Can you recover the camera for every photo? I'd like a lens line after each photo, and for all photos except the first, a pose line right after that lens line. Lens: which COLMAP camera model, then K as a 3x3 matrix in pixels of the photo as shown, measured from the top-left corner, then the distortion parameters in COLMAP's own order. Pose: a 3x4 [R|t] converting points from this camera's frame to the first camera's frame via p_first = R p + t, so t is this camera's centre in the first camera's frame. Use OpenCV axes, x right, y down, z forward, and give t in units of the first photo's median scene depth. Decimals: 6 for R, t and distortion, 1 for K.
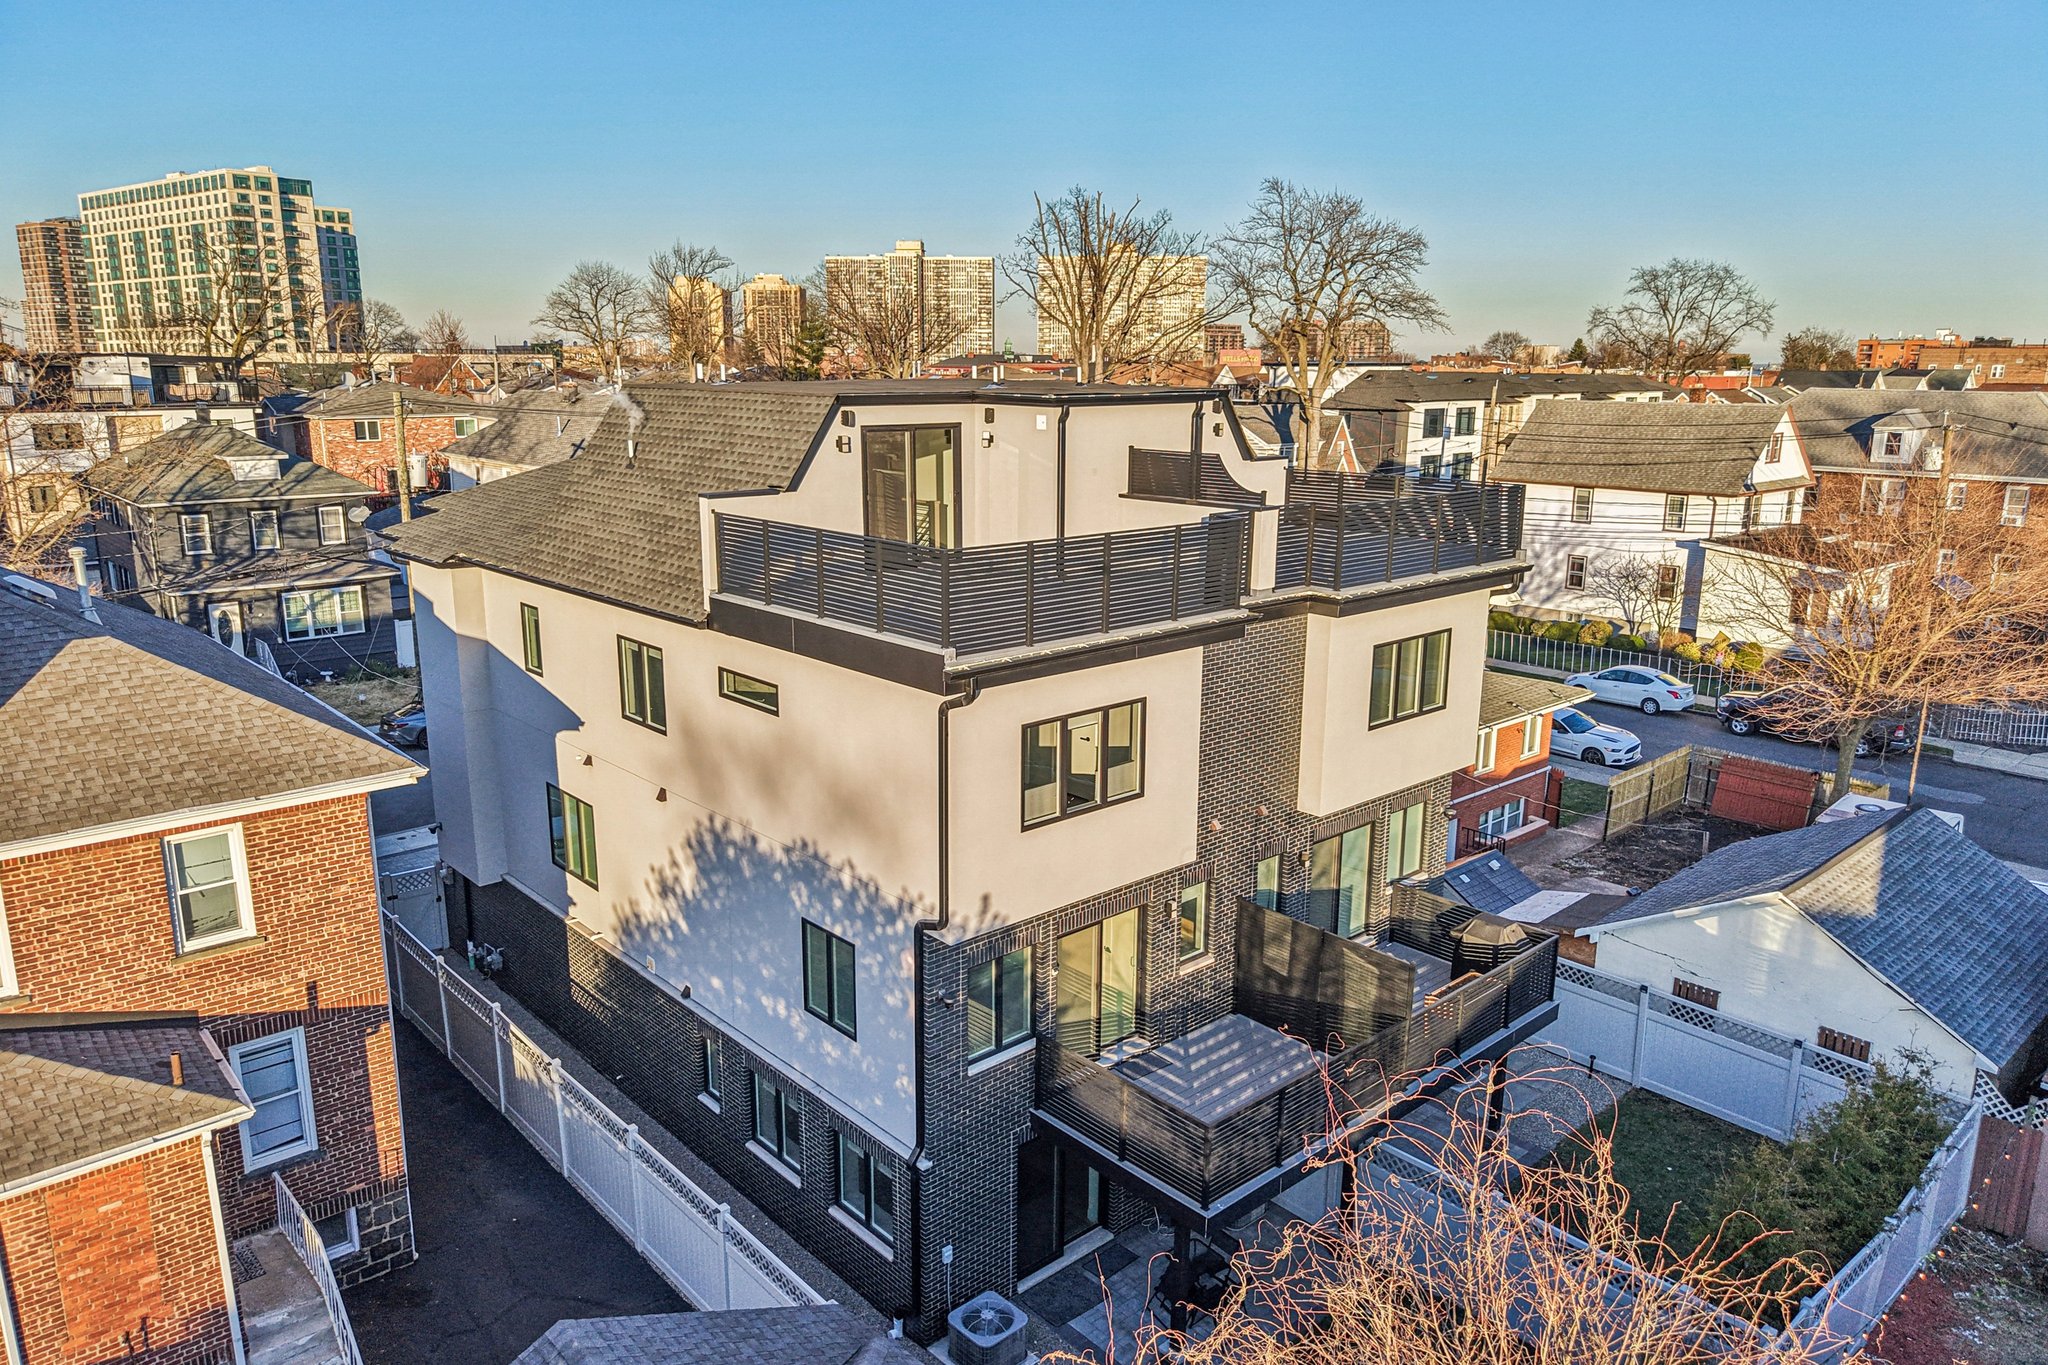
lens RADIAL K [[1369.5, 0, 1024.0], [0, 1369.5, 682.5], [0, 0, 1]] dist [0.010067, -0.003331]
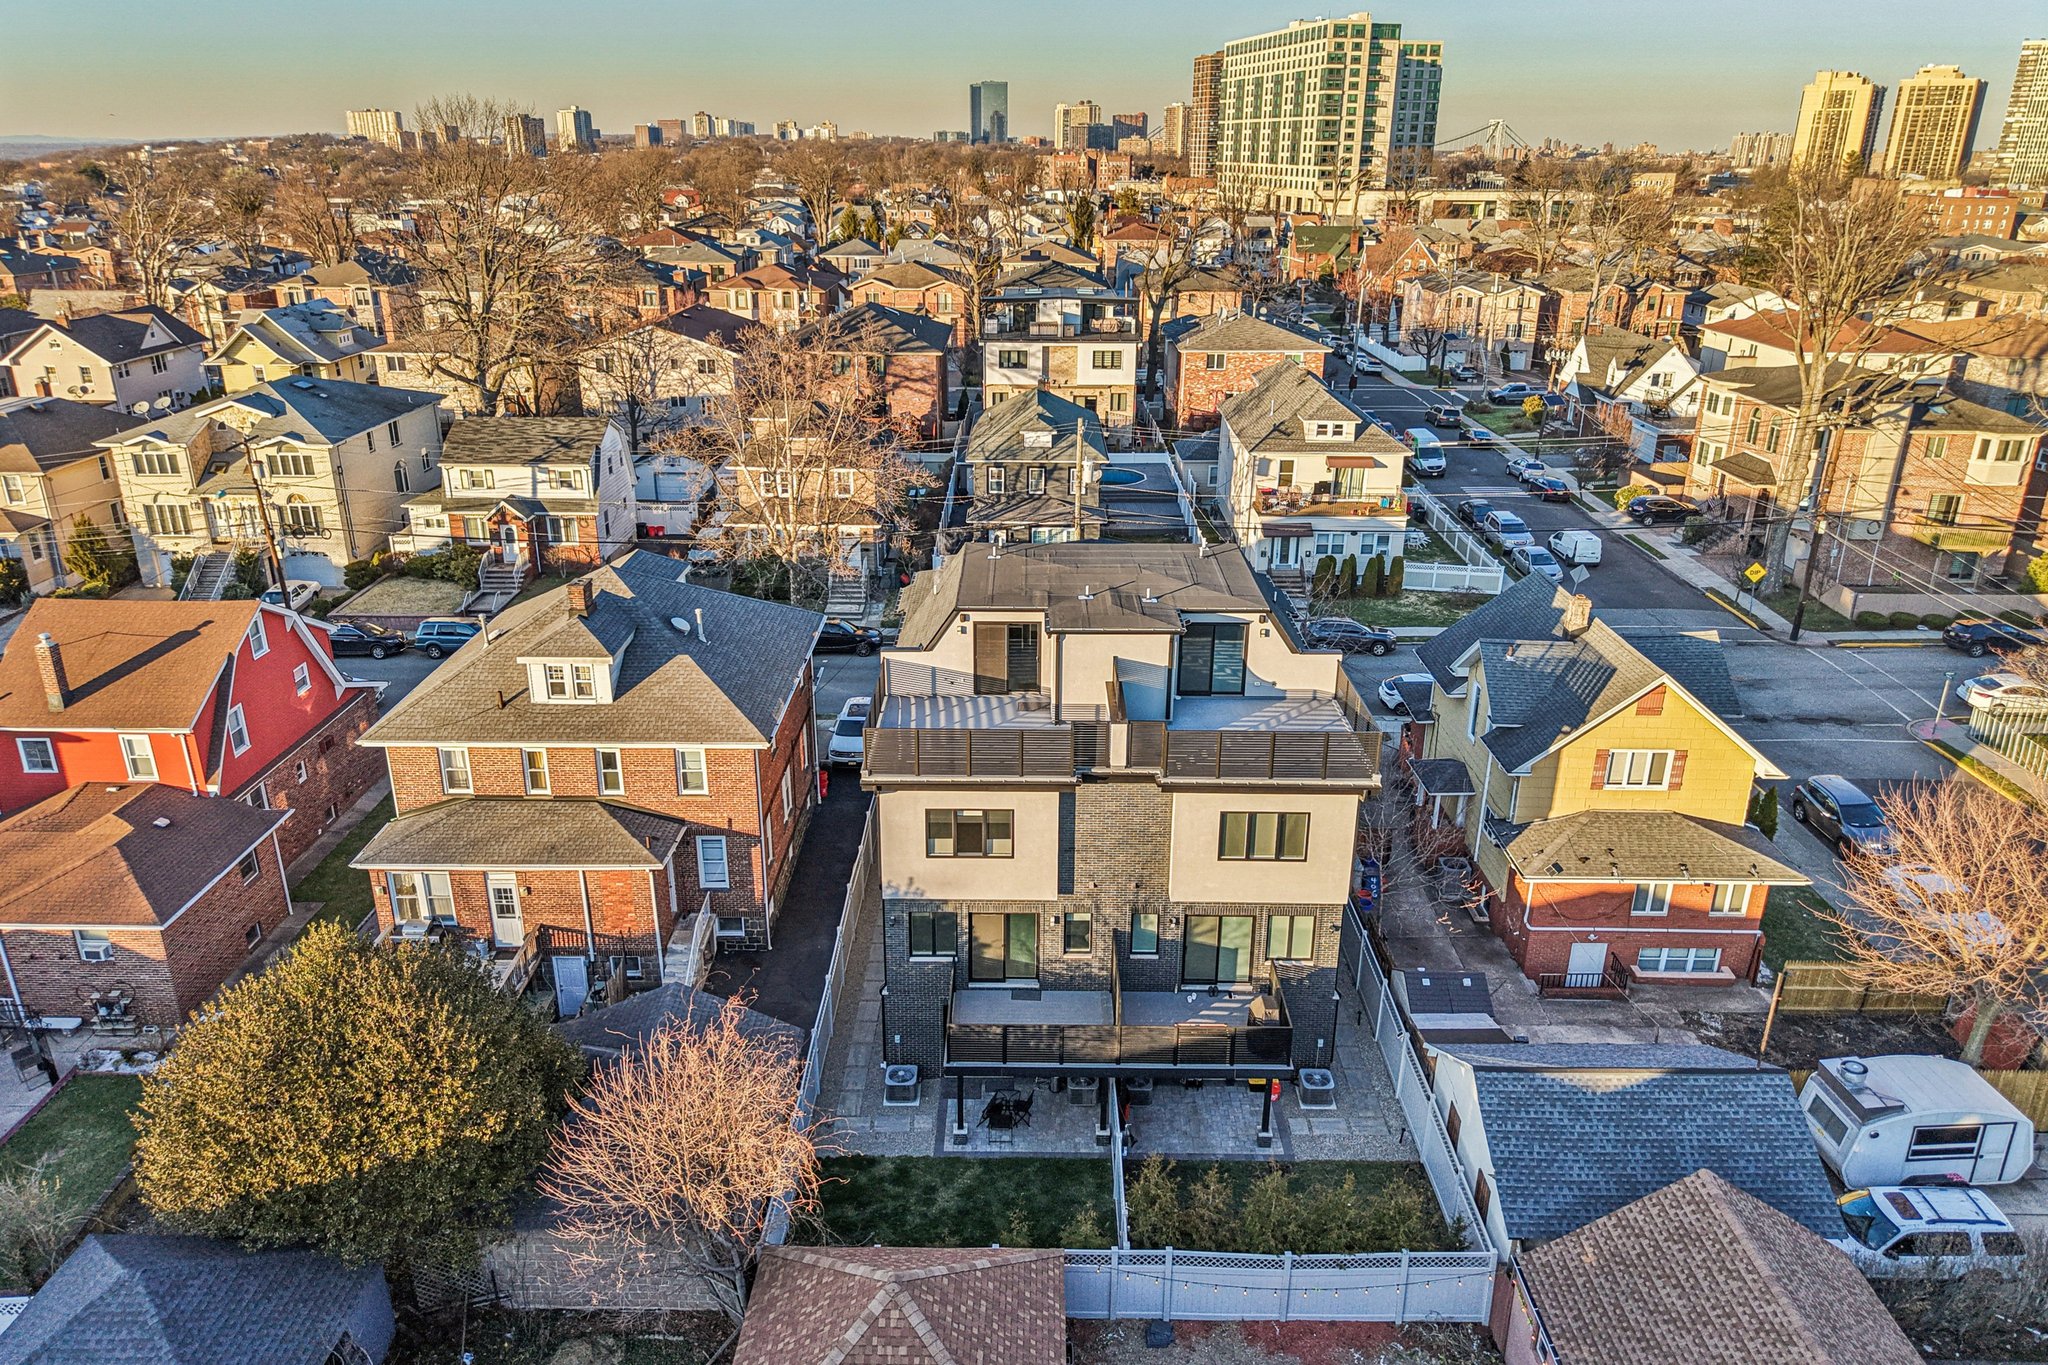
lens RADIAL K [[1369.5, 0, 1024.0], [0, 1369.5, 682.5], [0, 0, 1]] dist [0.010067, -0.003331]
pose [[0.742896, 0.241804, -0.624209, 0.250643], [-0.159410, 0.969558, 0.185864, -0.103827], [0.650150, -0.038572, 0.758827, -0.084706]]
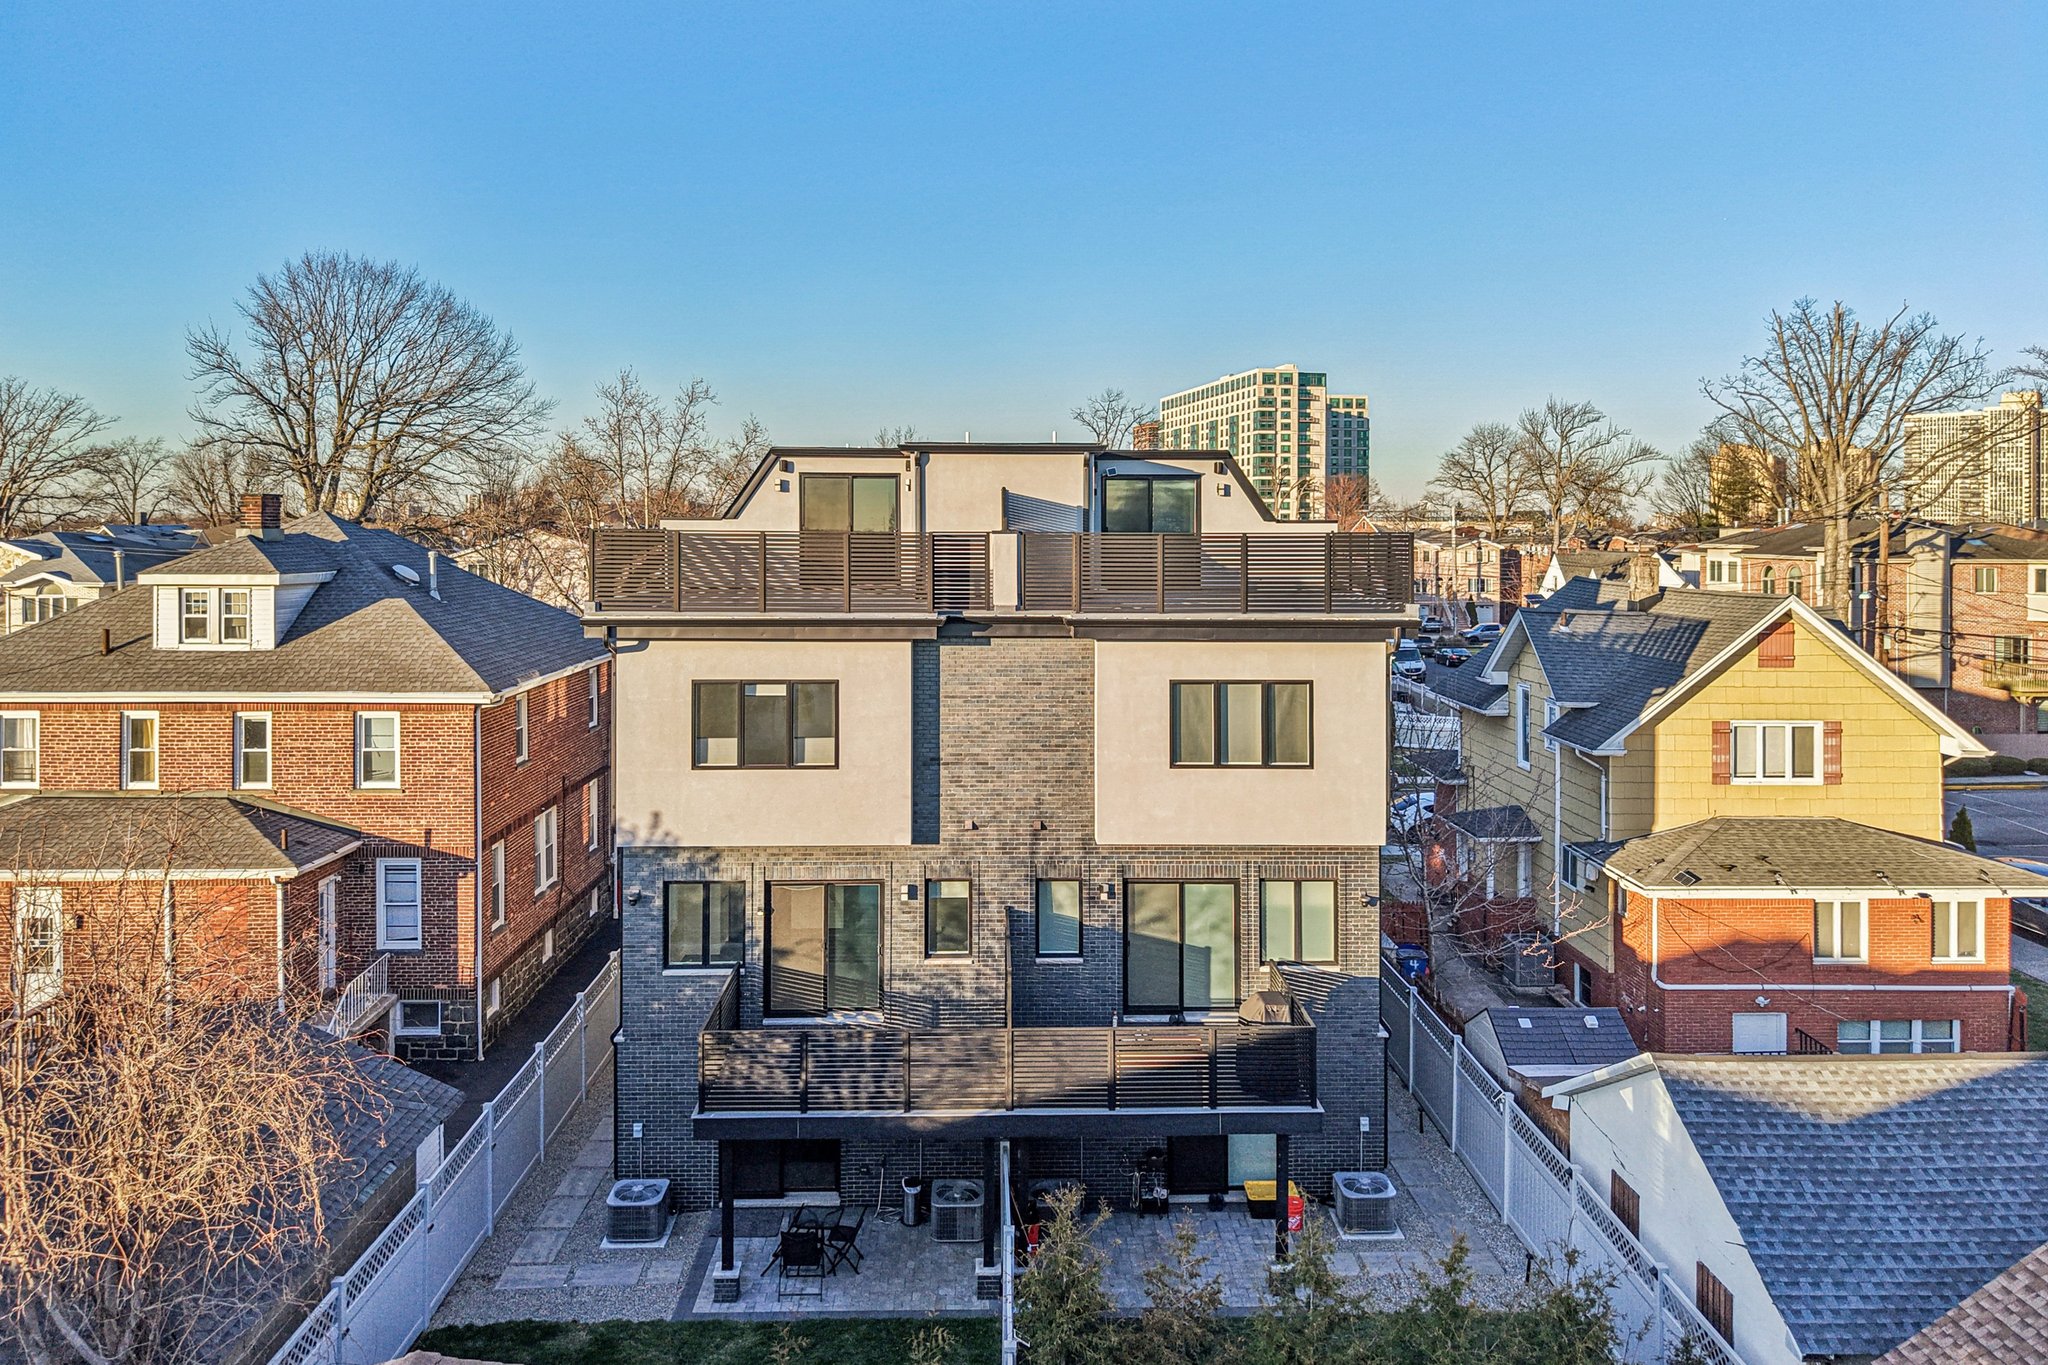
lens RADIAL K [[1428.0, 0, 1015.4], [0, 1428.0, 536.9], [0, 0, 1]] dist [0.001511, -0.002598]
pose [[0.762318, 0.001127, -0.647202, 0.201566], [-0.148072, 0.973779, -0.172714, 0.016217], [0.630037, 0.227495, 0.742496, 0.033004]]
